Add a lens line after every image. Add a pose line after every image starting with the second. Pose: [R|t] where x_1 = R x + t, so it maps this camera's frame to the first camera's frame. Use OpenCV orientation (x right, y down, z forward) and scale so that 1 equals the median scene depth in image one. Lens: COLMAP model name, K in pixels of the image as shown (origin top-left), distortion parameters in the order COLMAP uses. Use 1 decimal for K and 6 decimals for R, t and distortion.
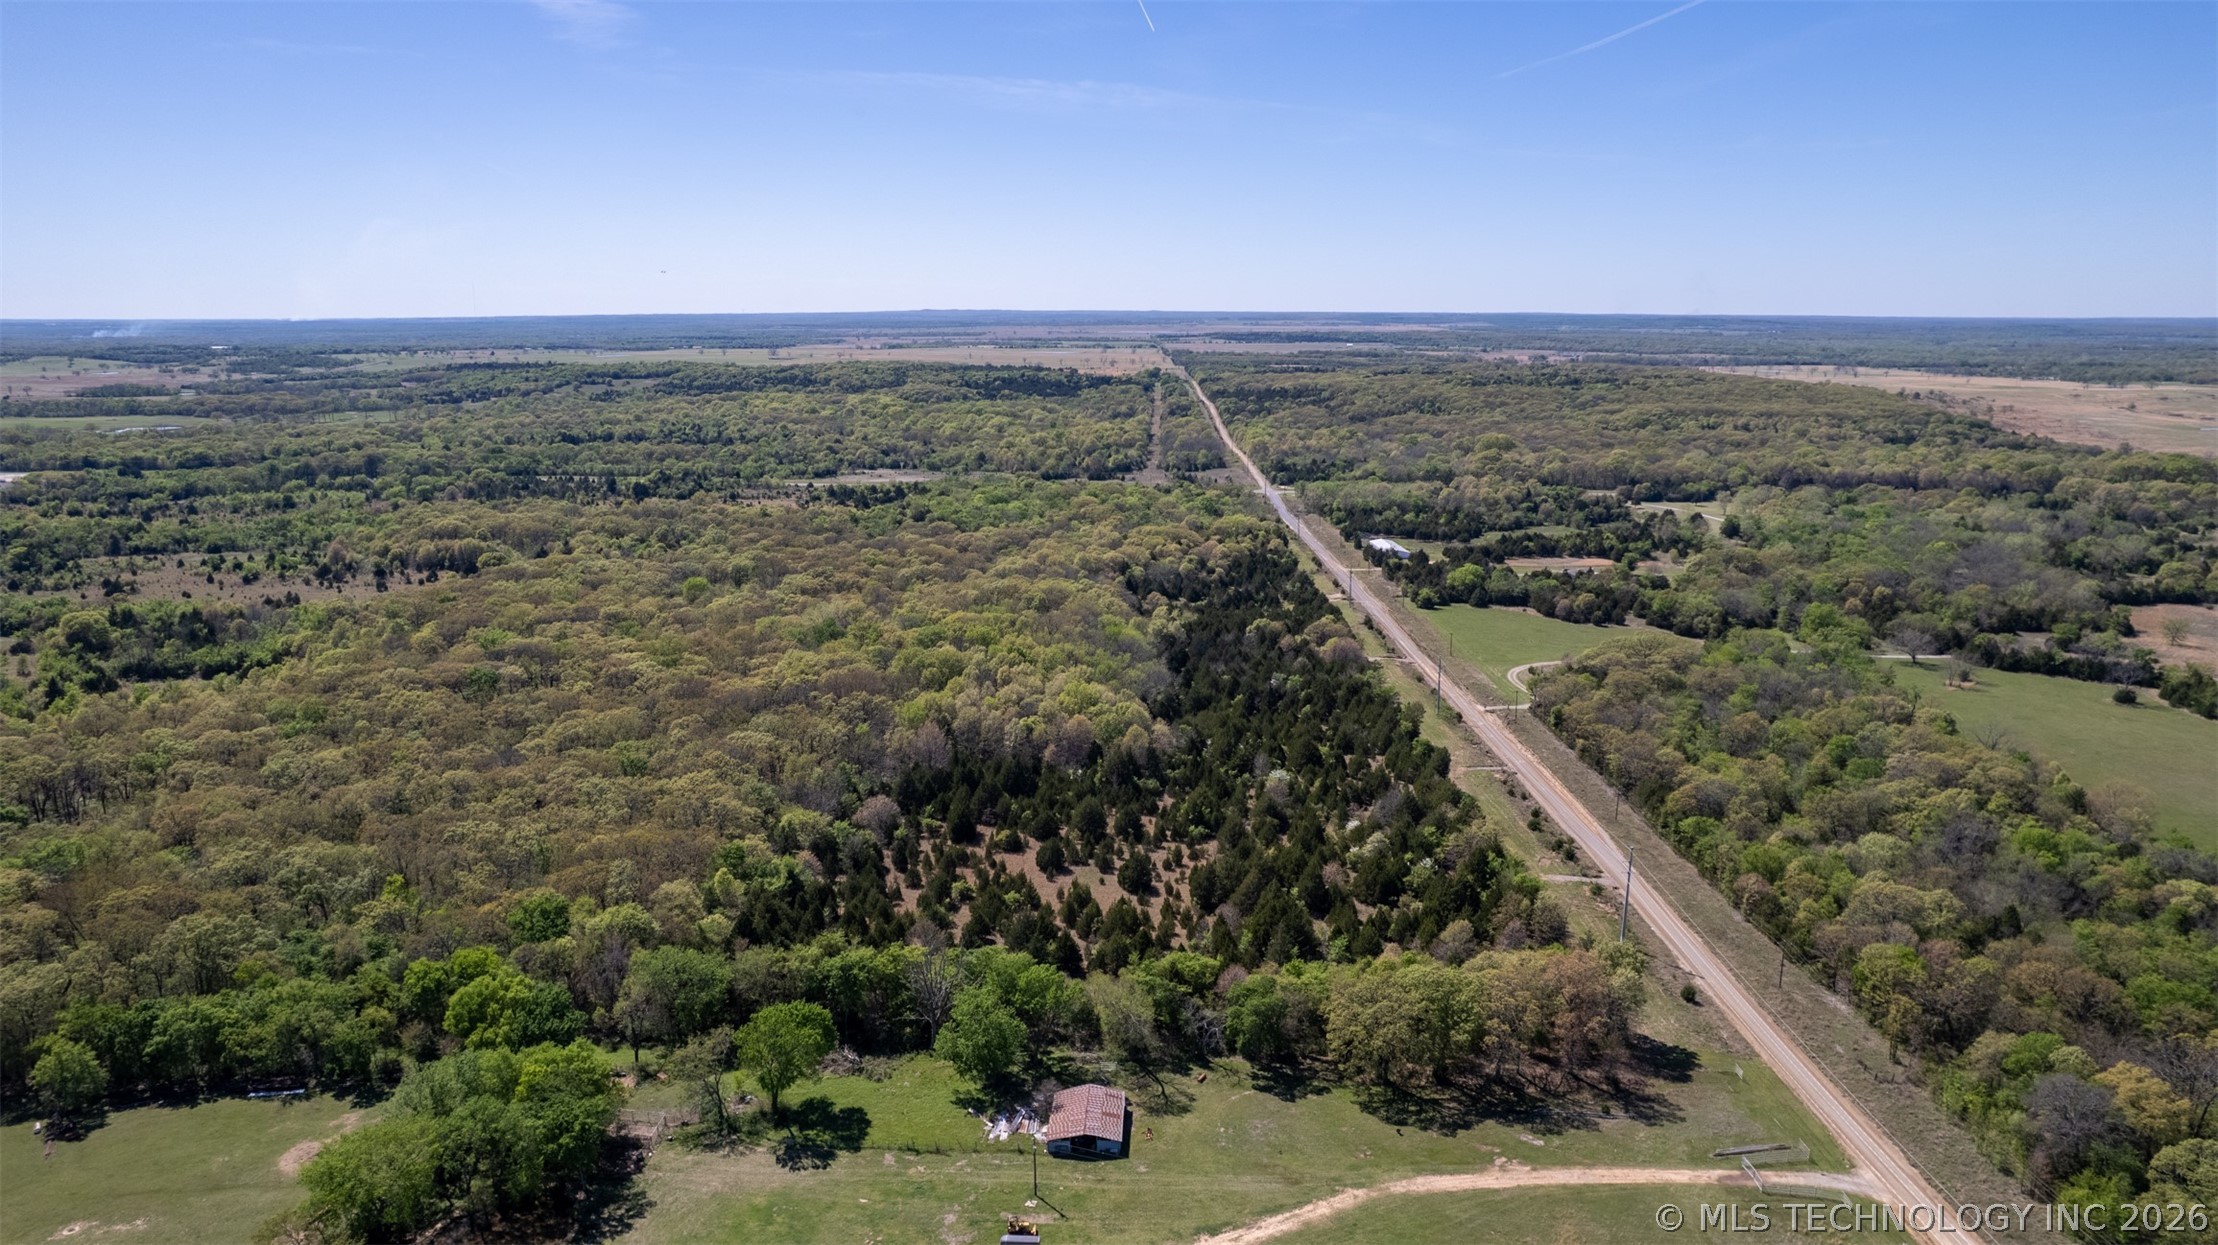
lens RADIAL K [[1423.4, 0, 1109.0], [0, 1423.4, 610.9], [0, 0, 1]] dist [-0.070316, 0.058247]
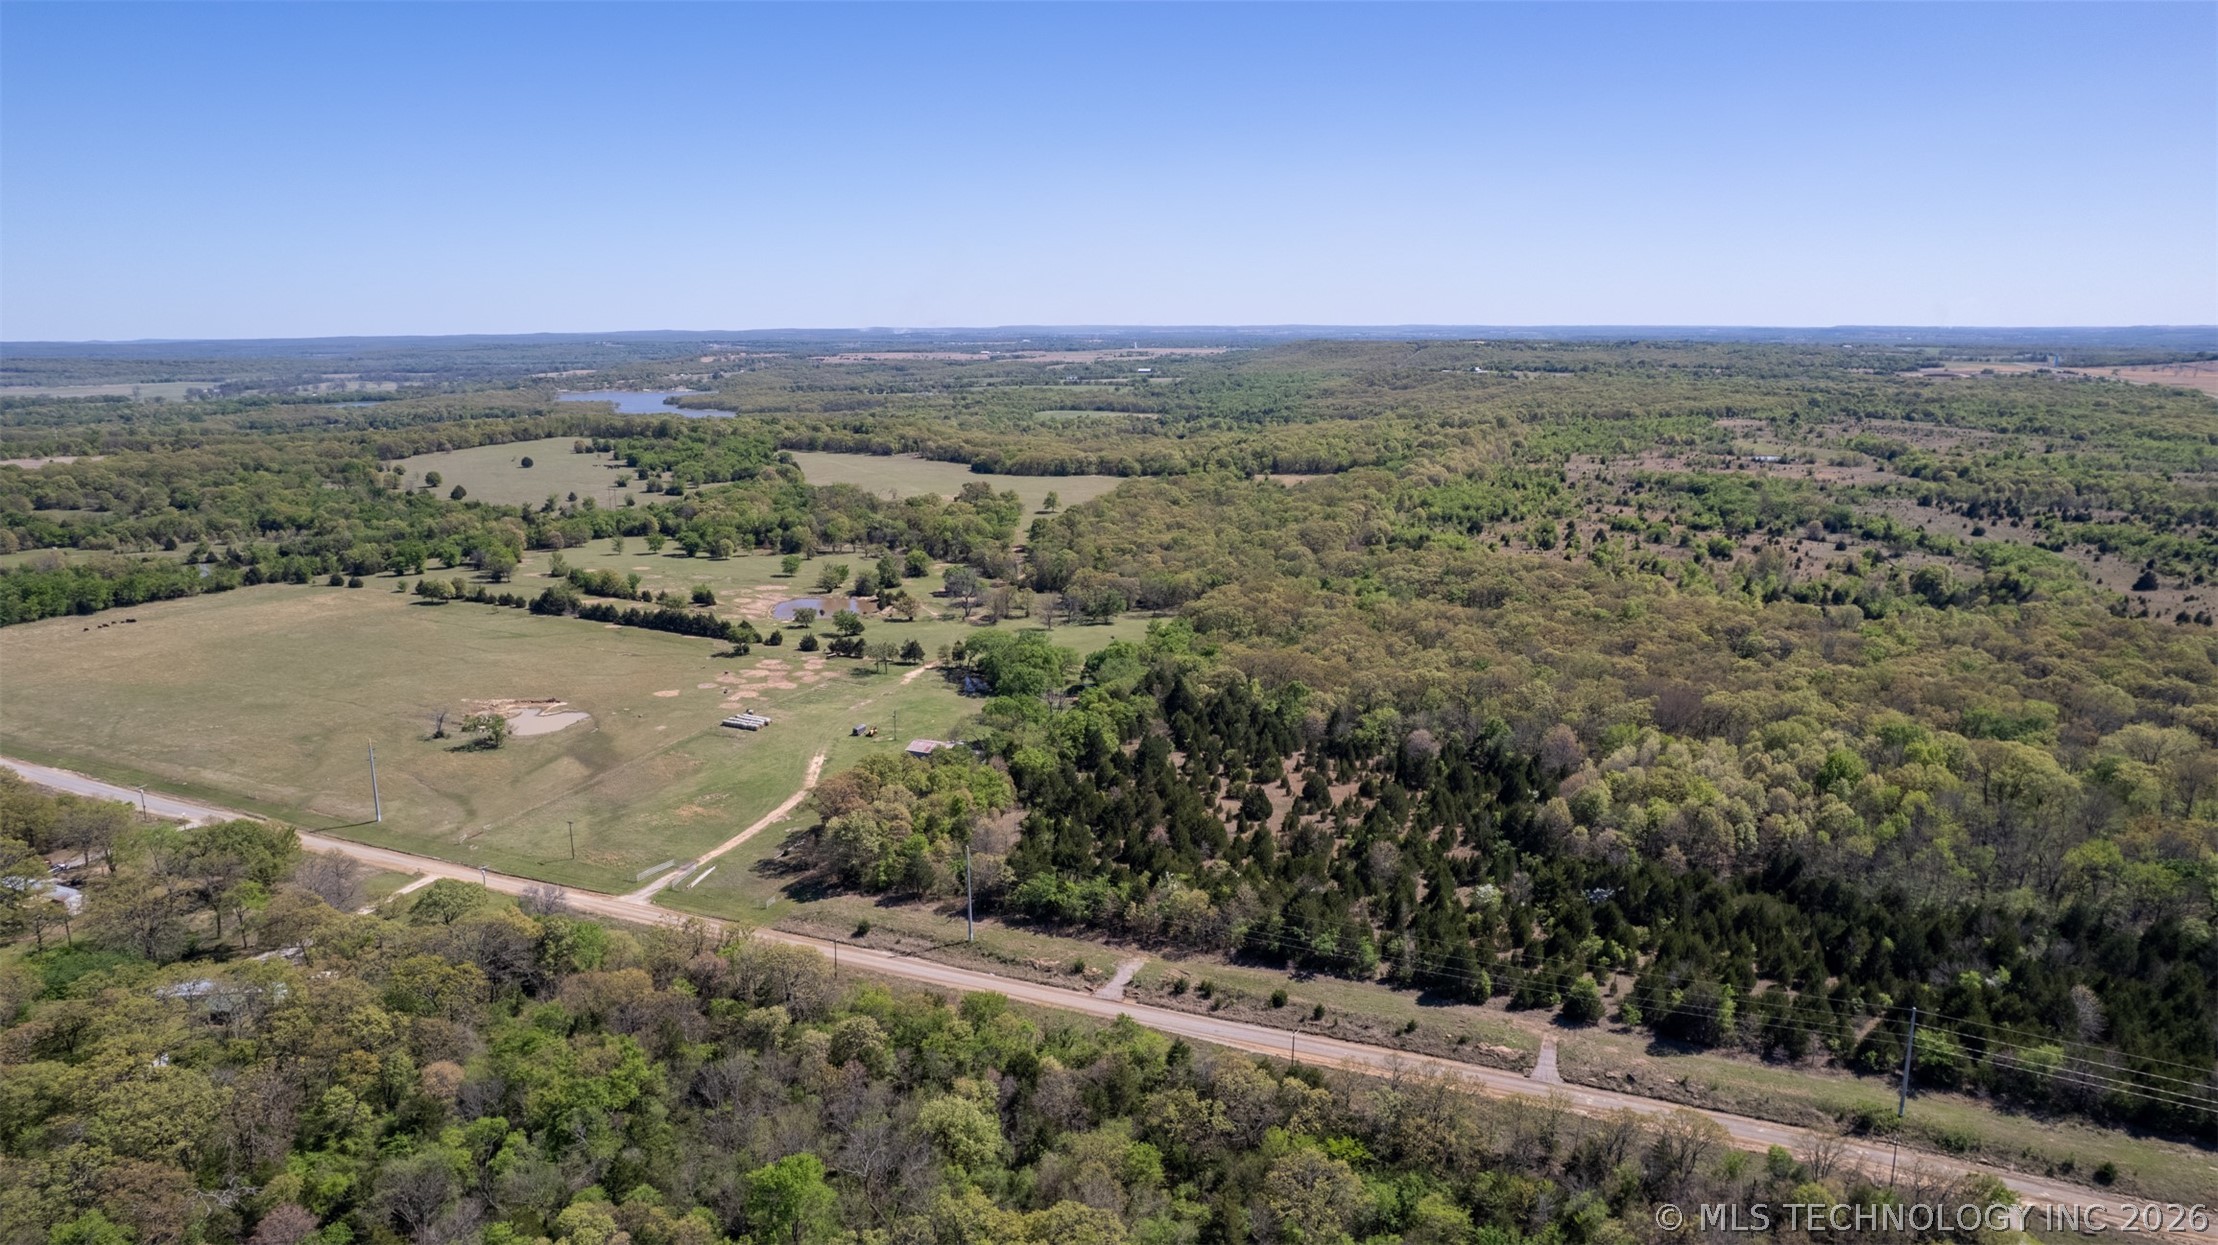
lens RADIAL K [[1423.4, 0, 1109.0], [0, 1423.4, 610.9], [0, 0, 1]] dist [-0.070316, 0.058247]
pose [[-0.384753, 0.187627, -0.903748, 0.711200], [-0.185645, 0.943383, 0.274891, -0.173871], [0.904158, 0.273541, -0.328138, 0.797754]]
